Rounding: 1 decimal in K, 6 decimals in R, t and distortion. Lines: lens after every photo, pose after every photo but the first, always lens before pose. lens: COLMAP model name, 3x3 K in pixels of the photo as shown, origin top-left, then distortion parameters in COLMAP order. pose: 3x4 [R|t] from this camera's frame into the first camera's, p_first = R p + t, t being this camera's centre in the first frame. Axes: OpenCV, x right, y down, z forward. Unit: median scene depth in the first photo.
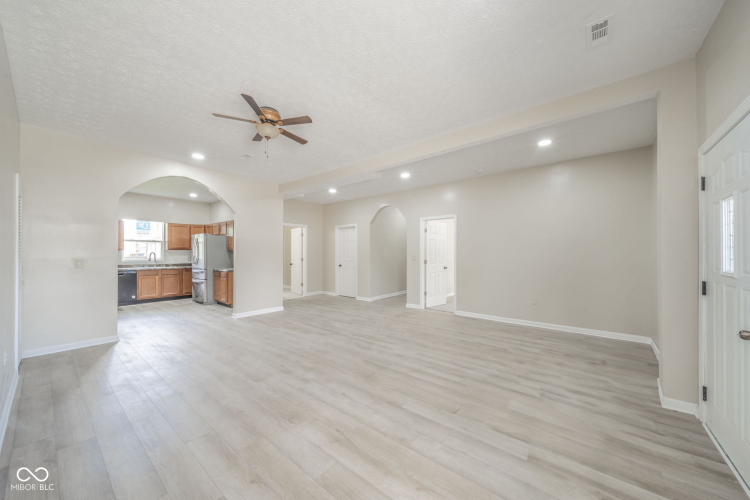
lens RADIAL K [[266.1, 0, 376.2], [0, 266.1, 253.6], [0, 0, 1]] dist [0.000450, 0.000009]
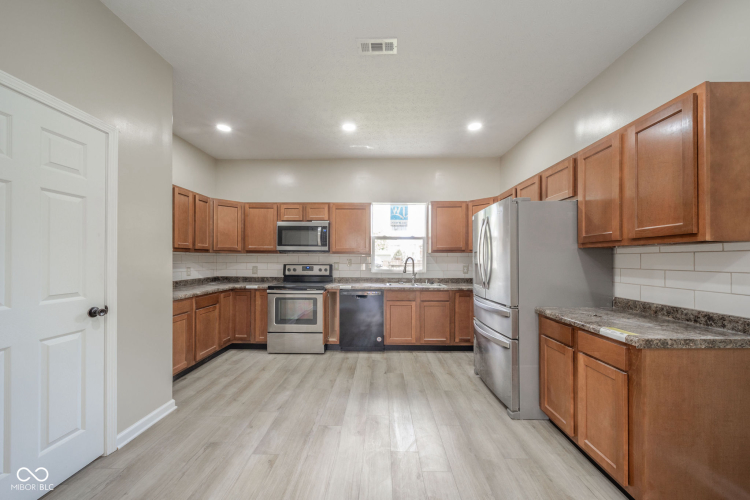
lens RADIAL K [[269.5, 0, 377.8], [0, 269.5, 256.9], [0, 0, 1]] dist [-0.000654, -0.000274]
pose [[0.614687, -0.007853, -0.788732, -0.449517], [-0.000117, 0.999950, -0.010047, 0.000015], [0.788771, 0.006268, 0.614655, 0.619383]]
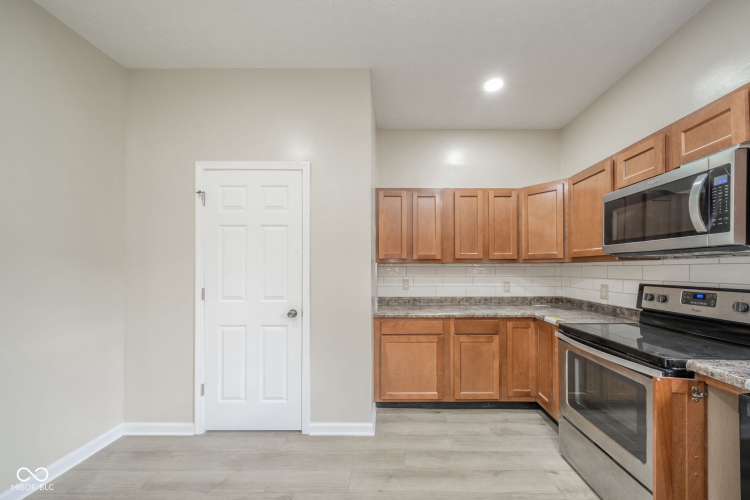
lens RADIAL K [[270.2, 0, 378.0], [0, 270.2, 264.3], [0, 0, 1]] dist [-0.000209, -0.000037]
pose [[-0.775465, -0.016195, -0.631183, -0.669775], [-0.003095, 0.999756, -0.021849, -0.002631], [0.631383, -0.014989, -0.775326, 0.863988]]
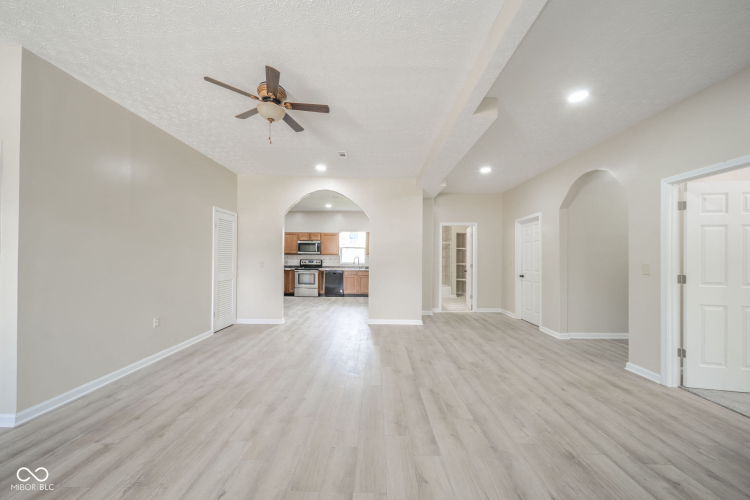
lens RADIAL K [[264.6, 0, 372.2], [0, 264.6, 256.2], [0, 0, 1]] dist [-0.001309, -0.000103]
pose [[0.621317, -0.001883, -0.783557, 0.180227], [-0.006038, 0.999956, -0.007191, 0.000524], [0.783536, 0.009199, 0.621278, 0.296676]]
